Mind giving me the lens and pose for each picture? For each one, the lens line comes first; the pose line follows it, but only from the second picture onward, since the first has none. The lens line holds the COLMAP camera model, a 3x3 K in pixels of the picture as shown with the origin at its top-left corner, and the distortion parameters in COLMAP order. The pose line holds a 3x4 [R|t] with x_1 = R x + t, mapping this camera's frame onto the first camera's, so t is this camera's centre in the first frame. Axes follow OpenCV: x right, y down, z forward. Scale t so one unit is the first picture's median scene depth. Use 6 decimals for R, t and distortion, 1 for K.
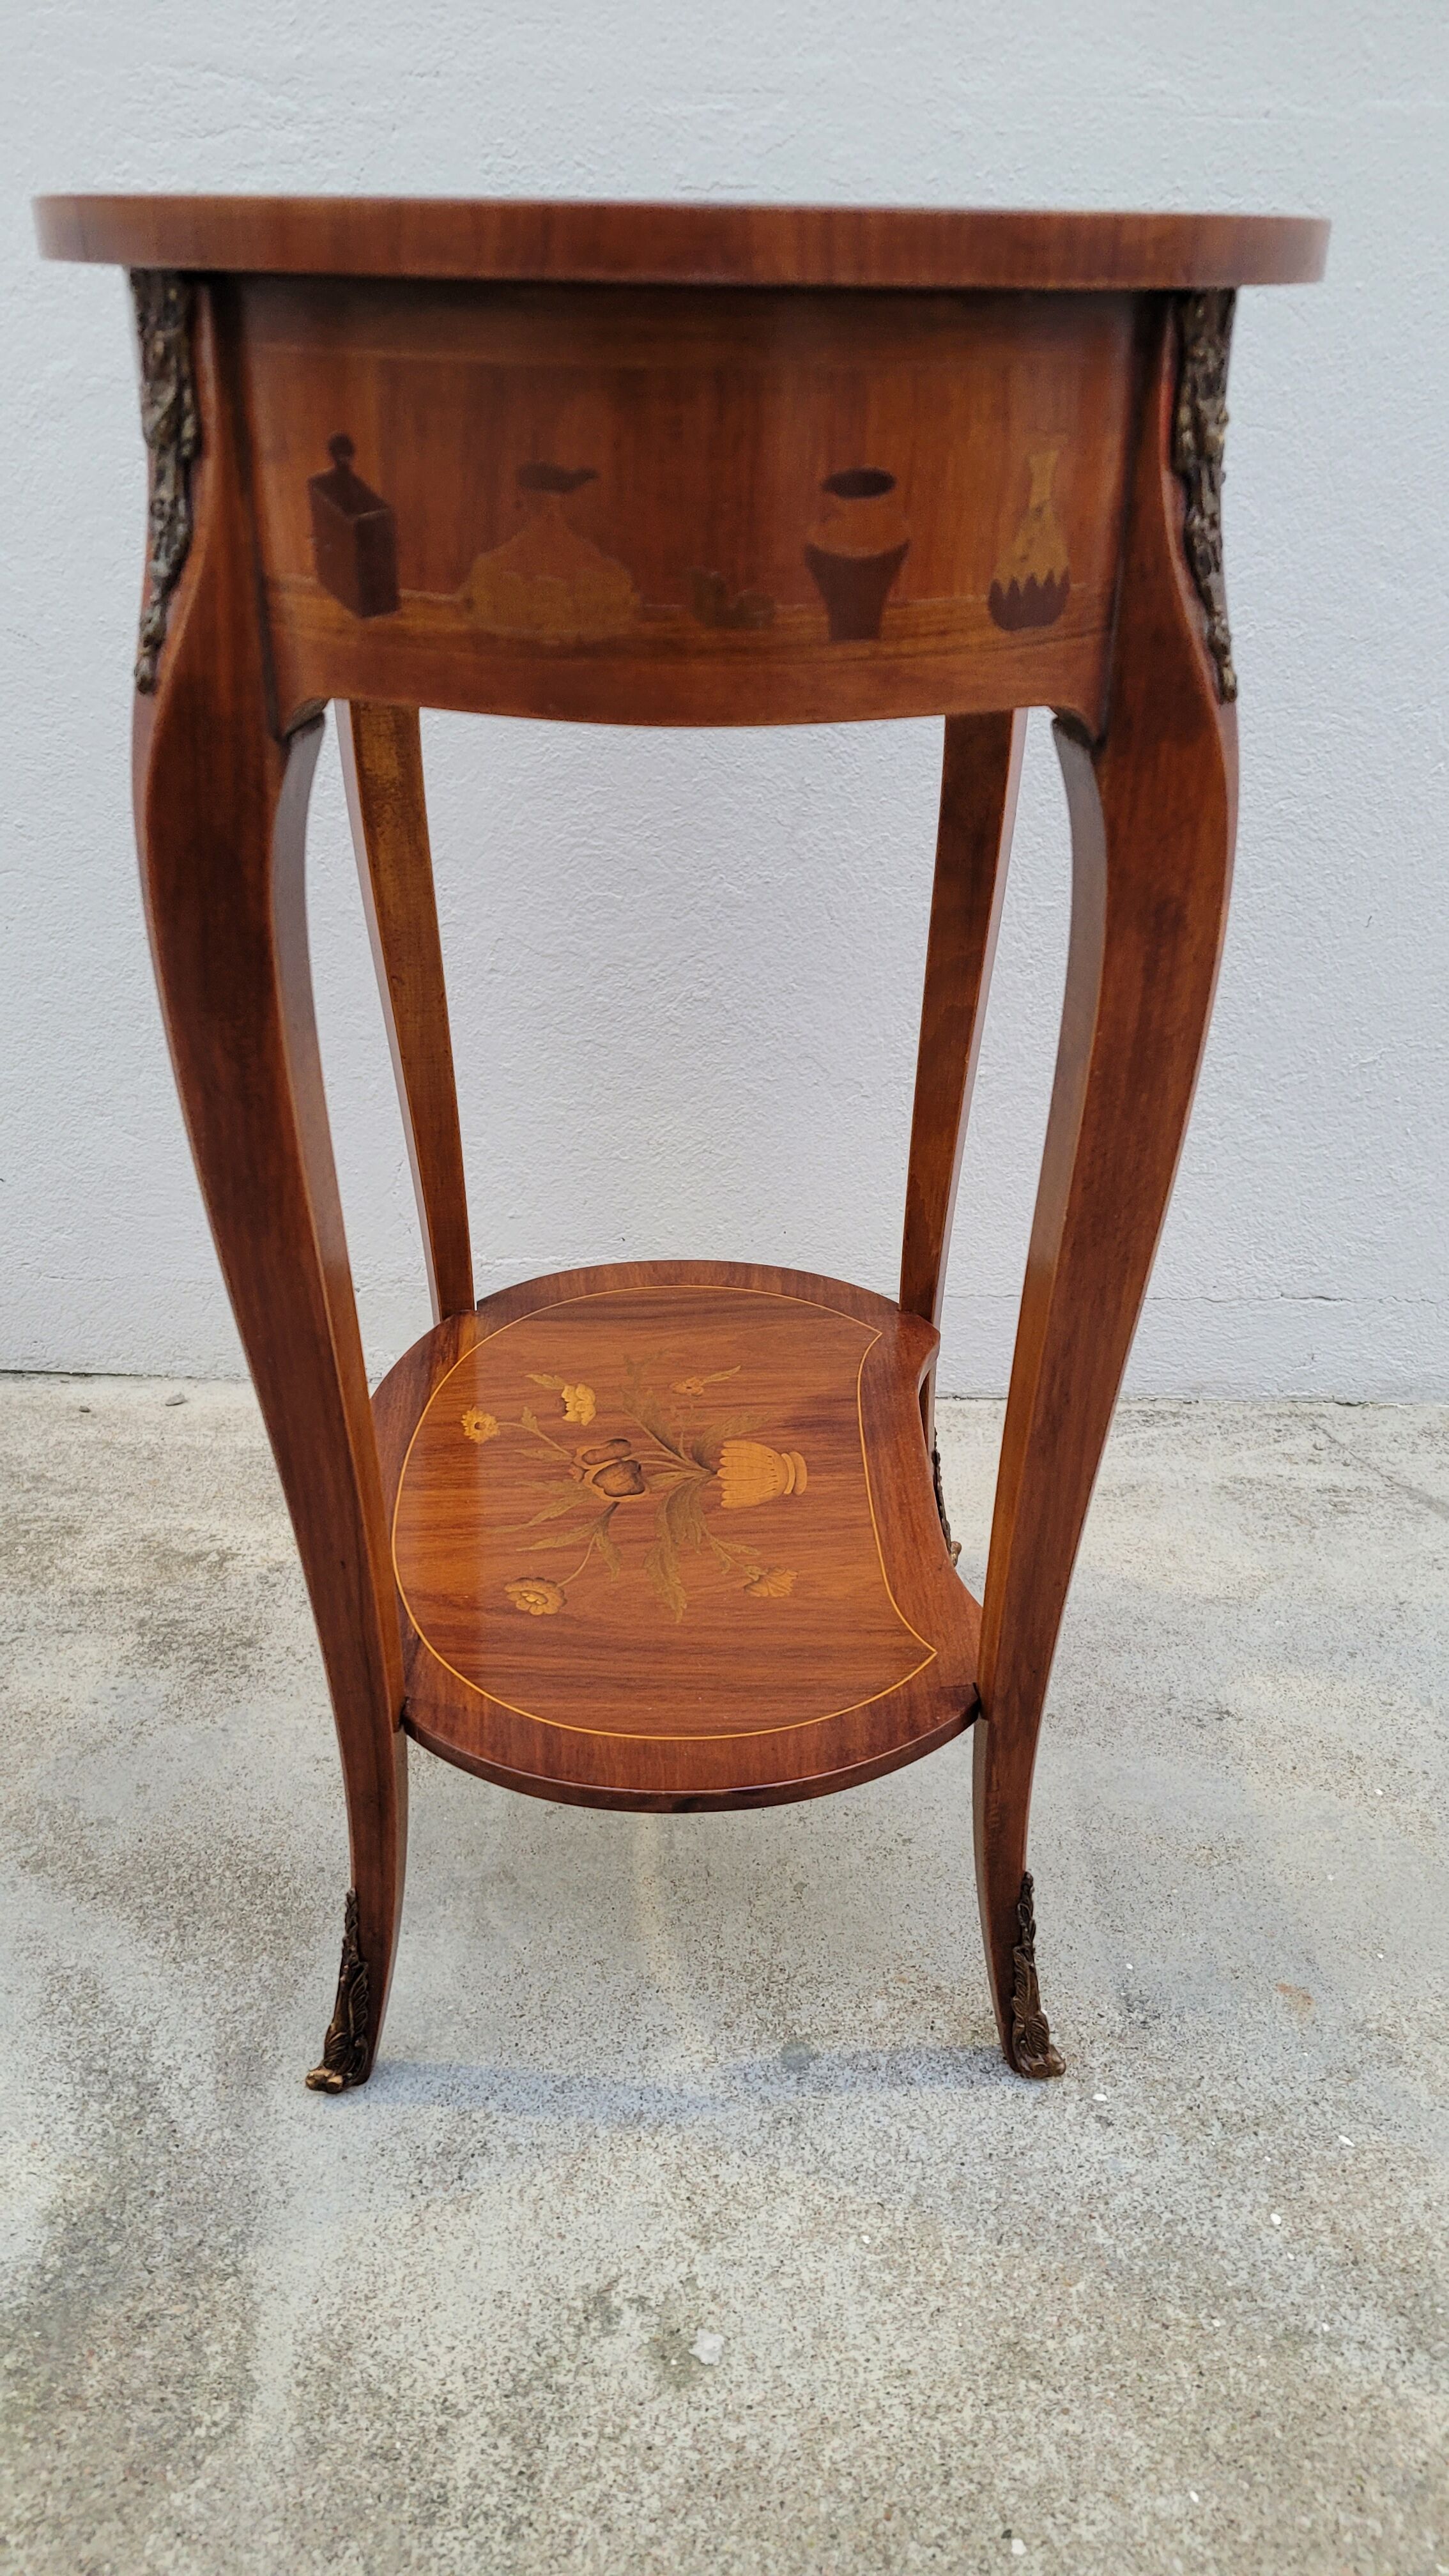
lens RADIAL K [[1937.7, 0, 751.5], [0, 1937.7, 1321.6], [0, 0, 1]] dist [0.054463, -0.038544]
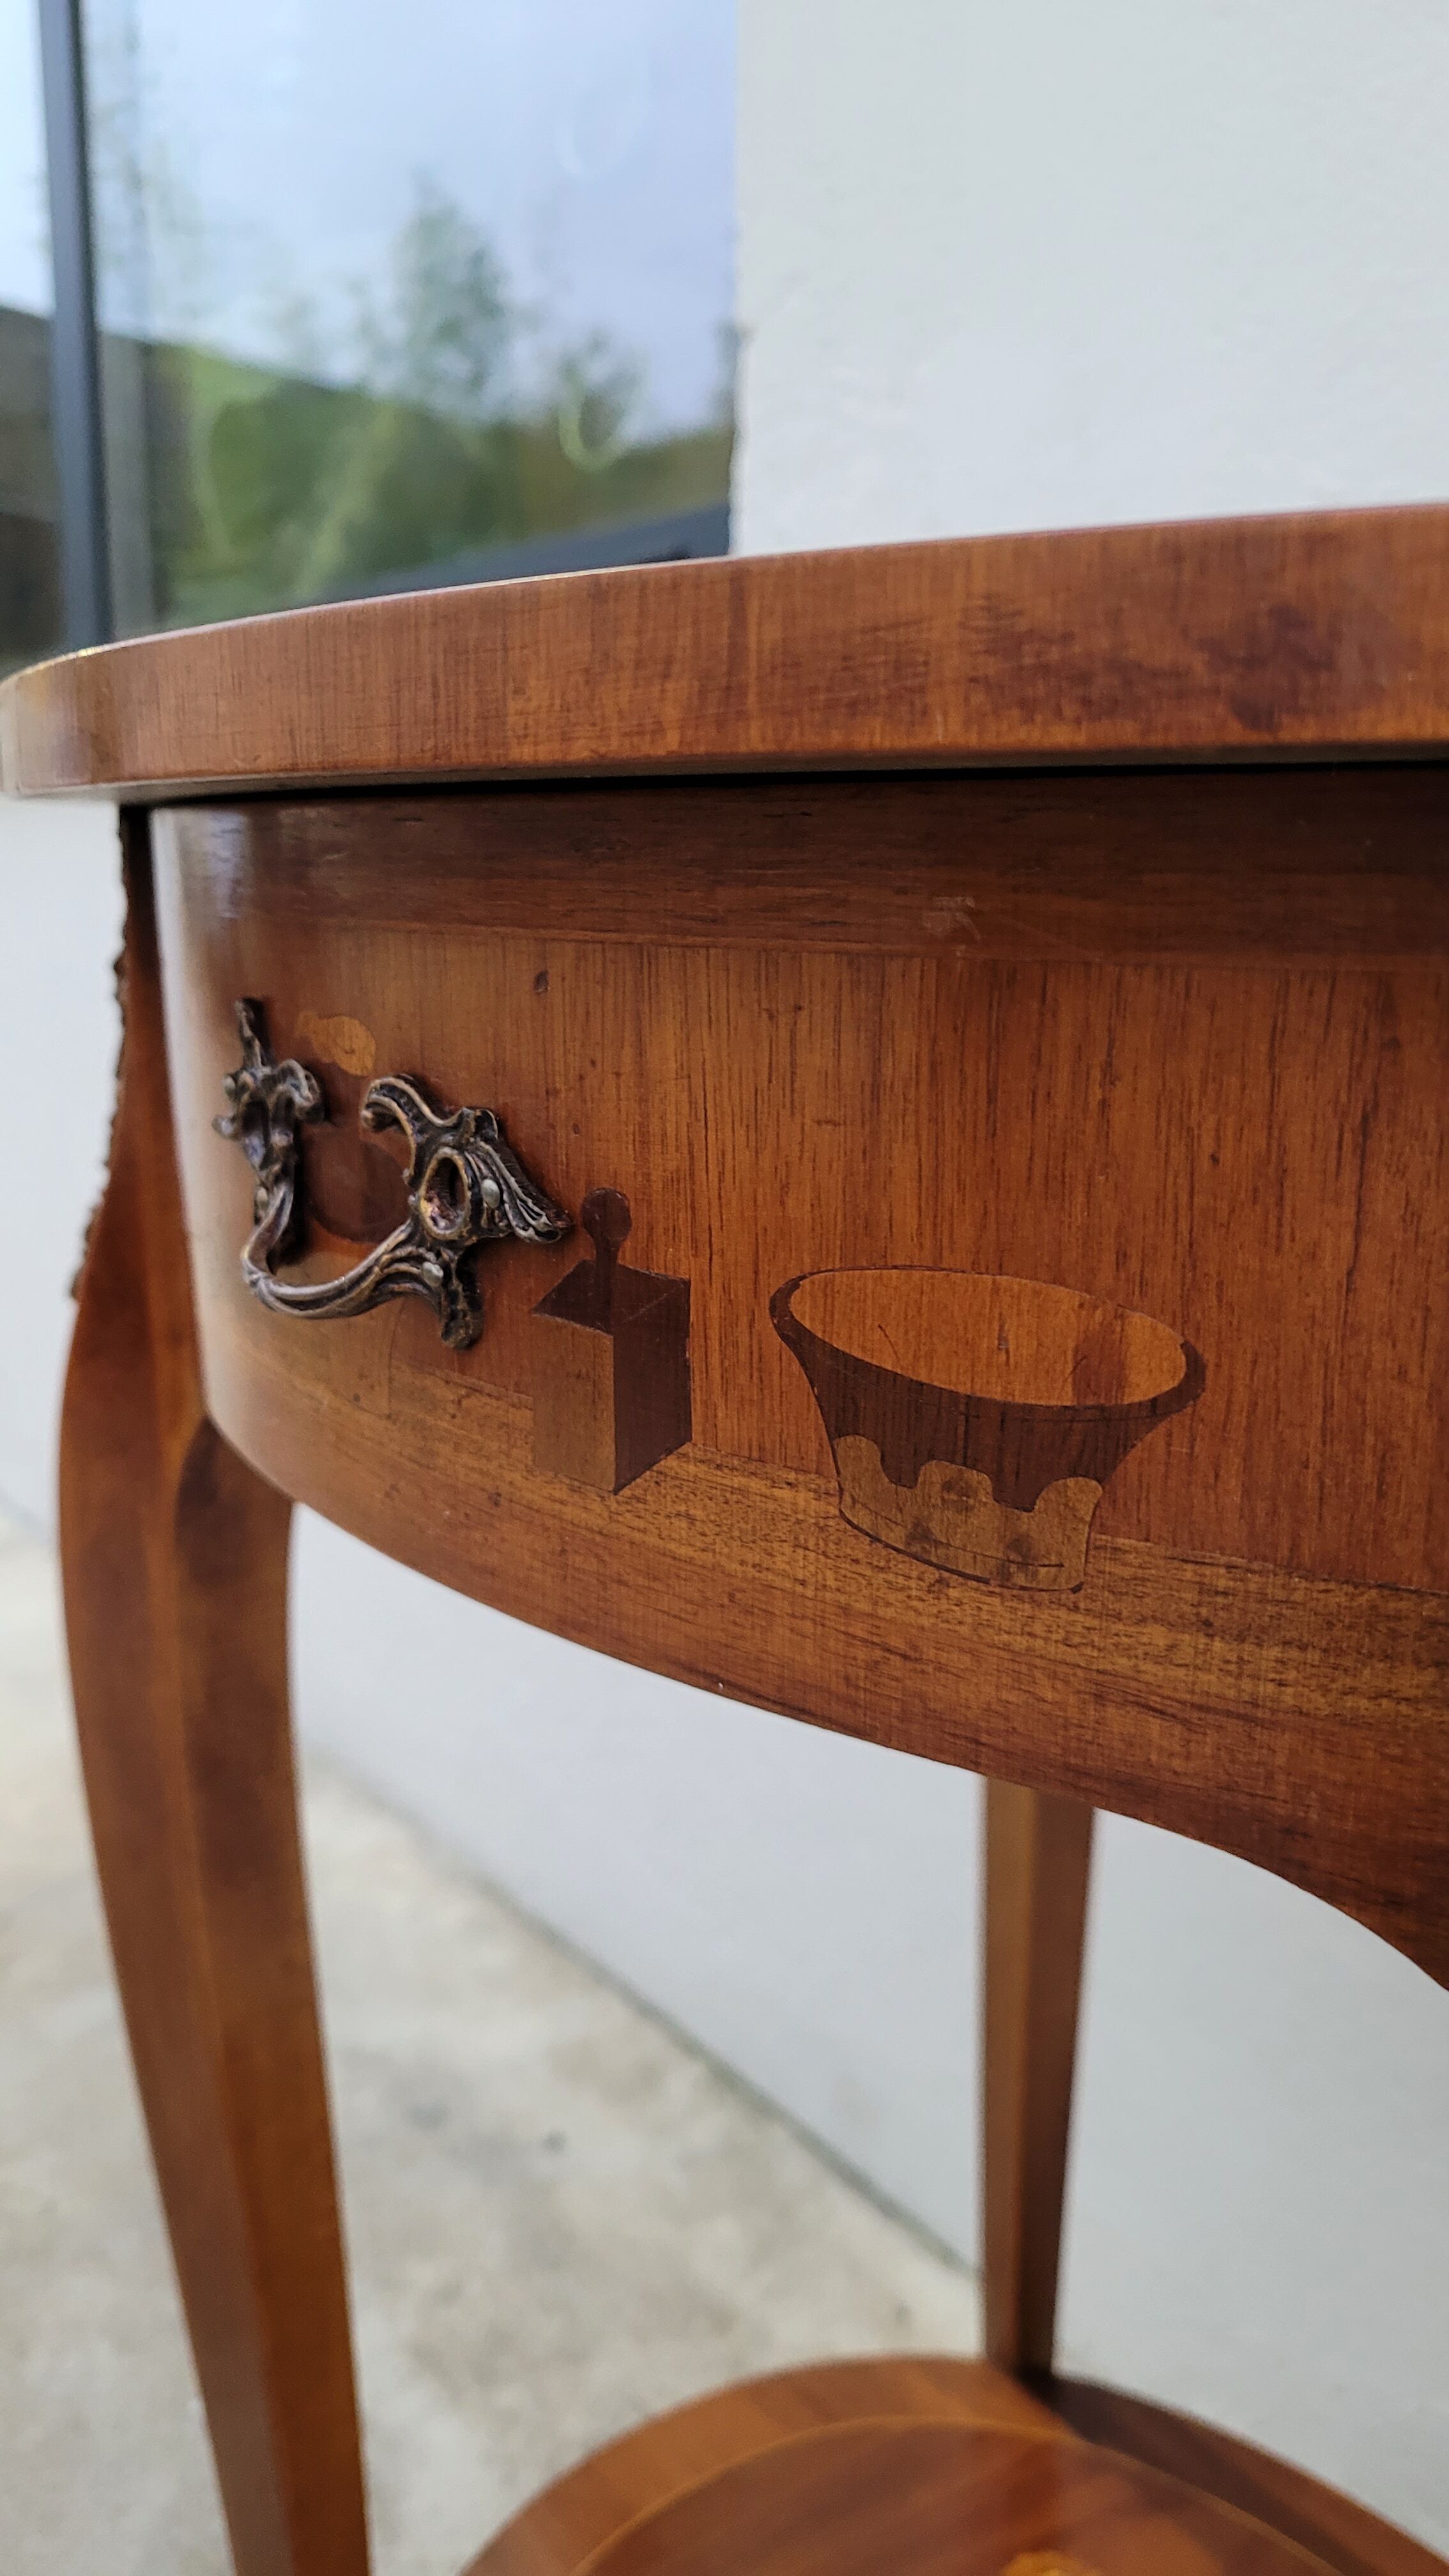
lens RADIAL K [[2037.6, 0, 725.7], [0, 2037.6, 1288.3], [0, 0, 1]] dist [-0.002566, -0.006490]
pose [[0.607146, 0.161158, -0.778076, 0.174226], [-0.376777, 0.920521, -0.103344, -0.266671], [0.699581, 0.355906, 0.619611, 0.521407]]
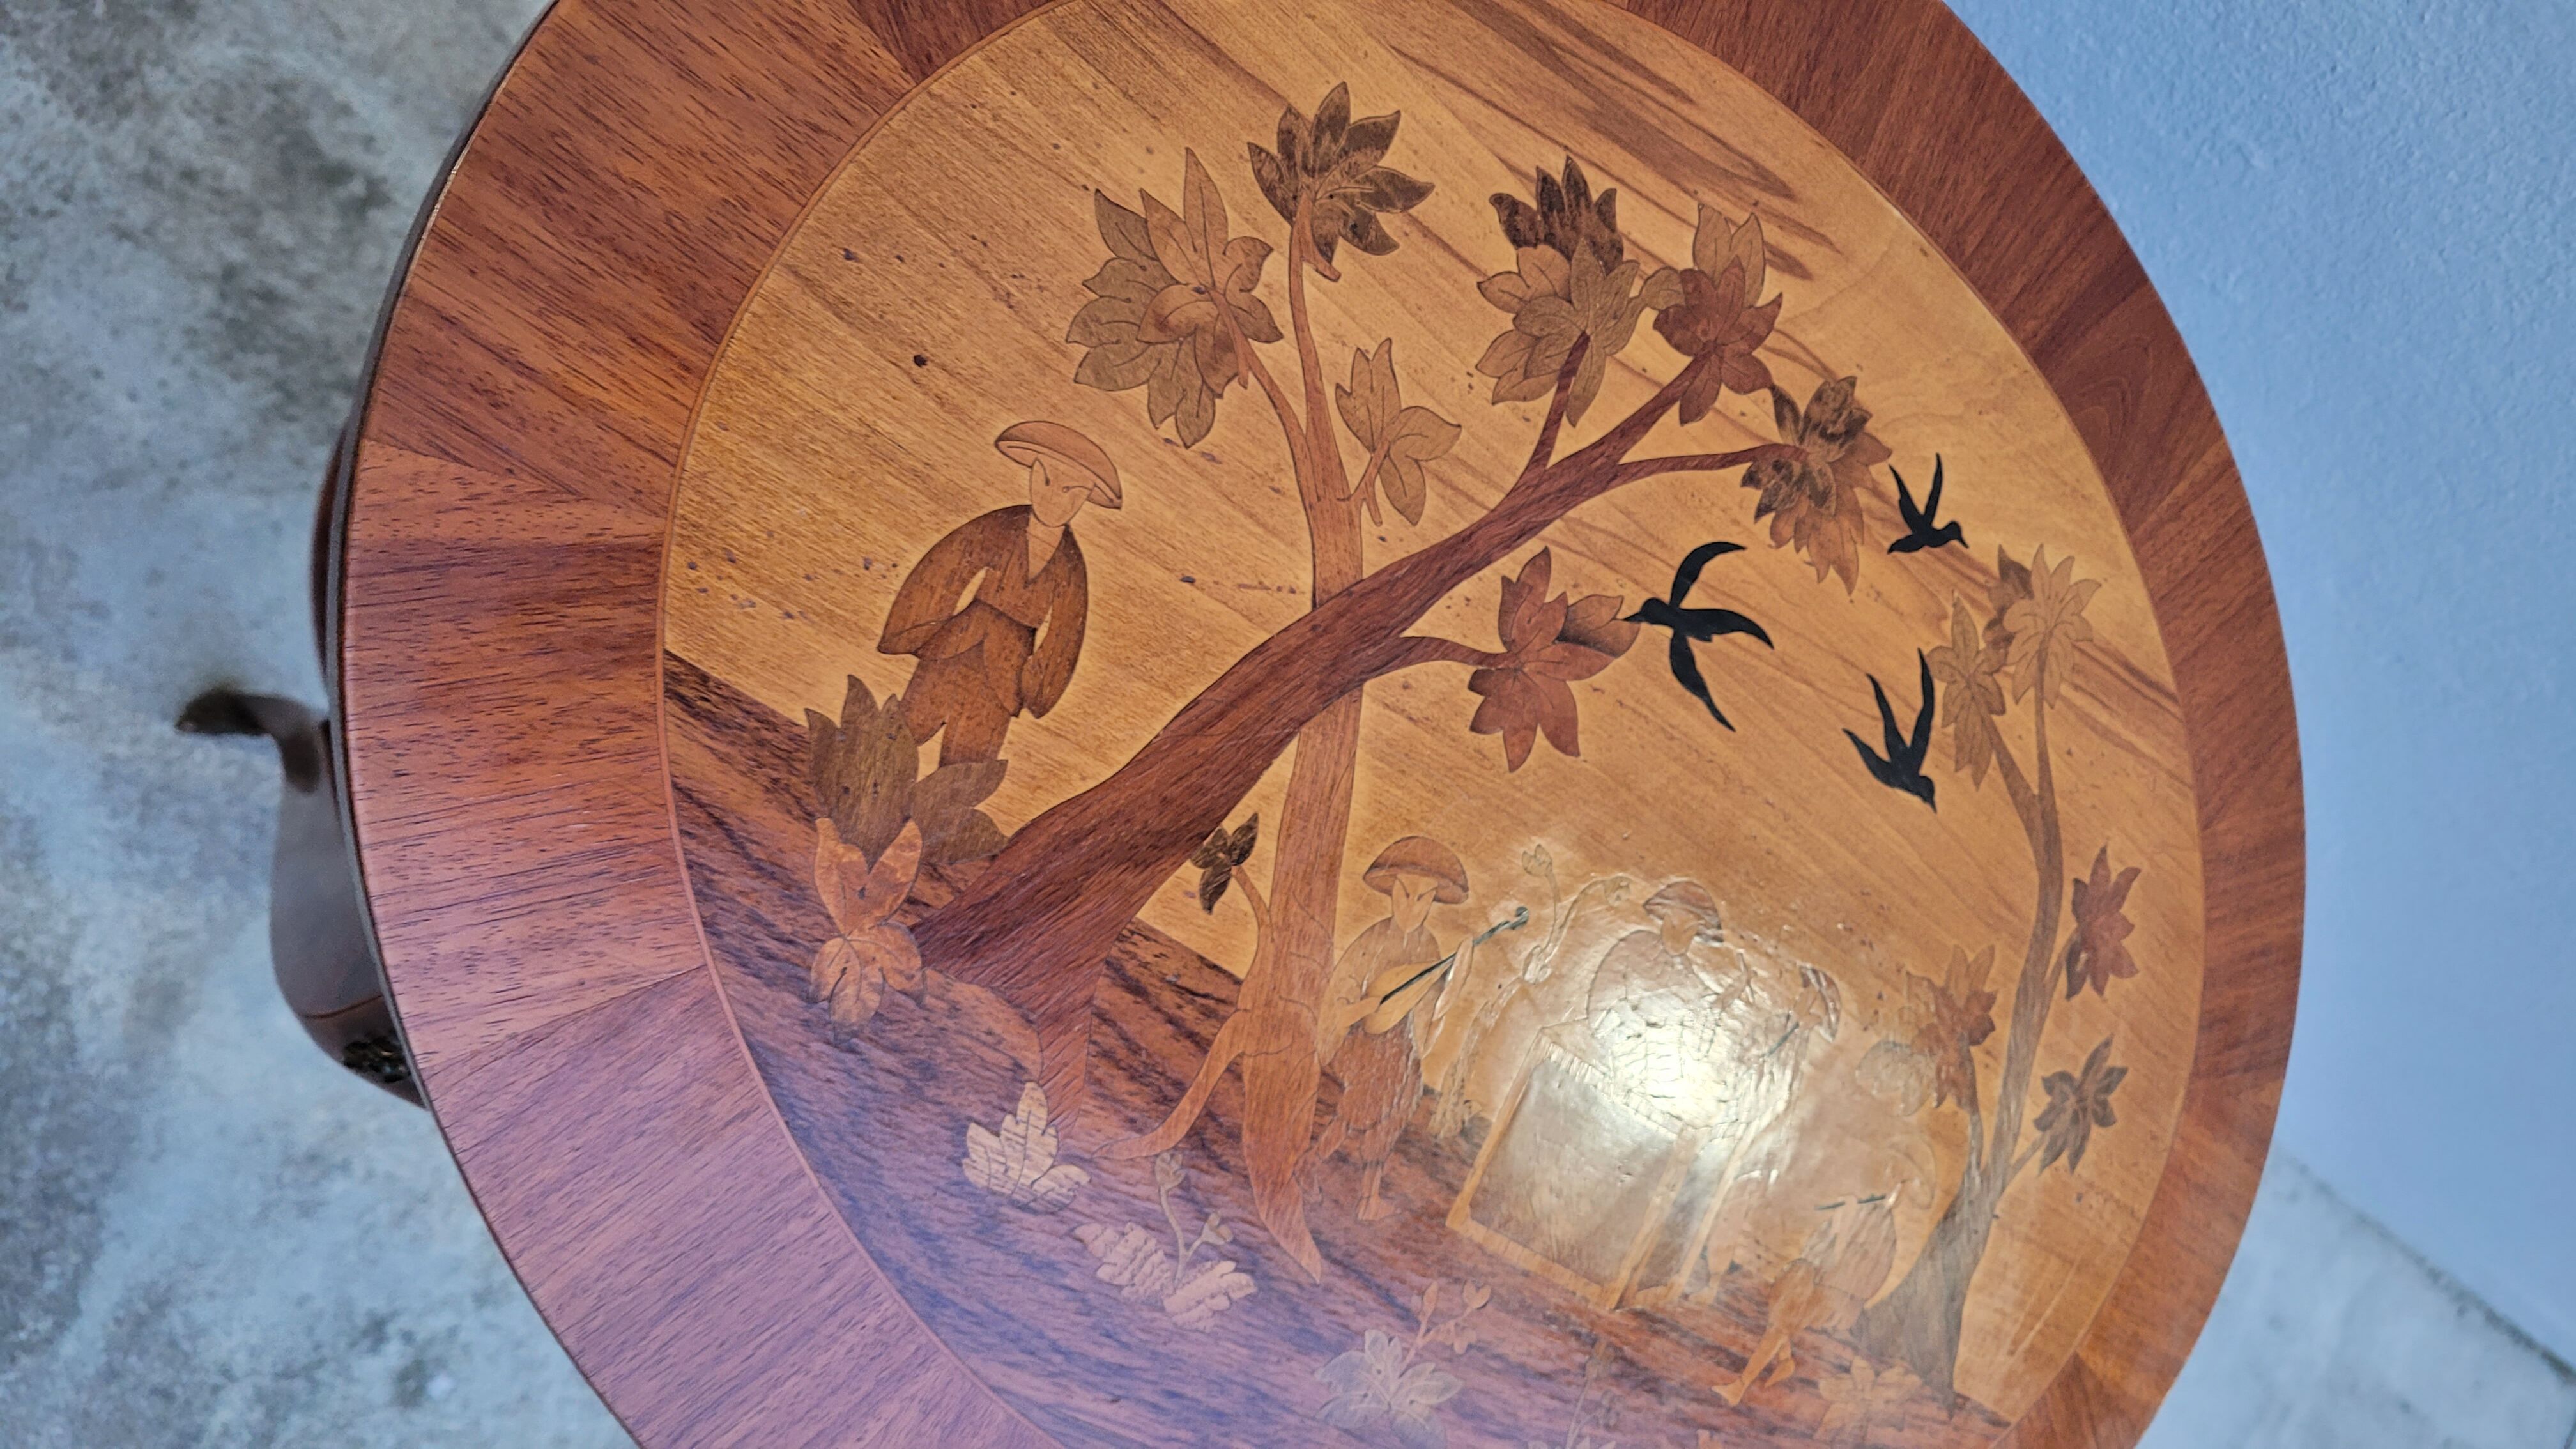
lens RADIAL K [[1990.0, 0, 1275.7], [0, 1990.0, 782.5], [0, 0, 1]] dist [0.022149, -0.015776]
pose [[0.735279, 0.452372, 0.504703, -0.372120], [-0.660777, 0.312781, 0.682306, -0.705243], [0.150795, -0.835181, 0.528898, 0.554683]]
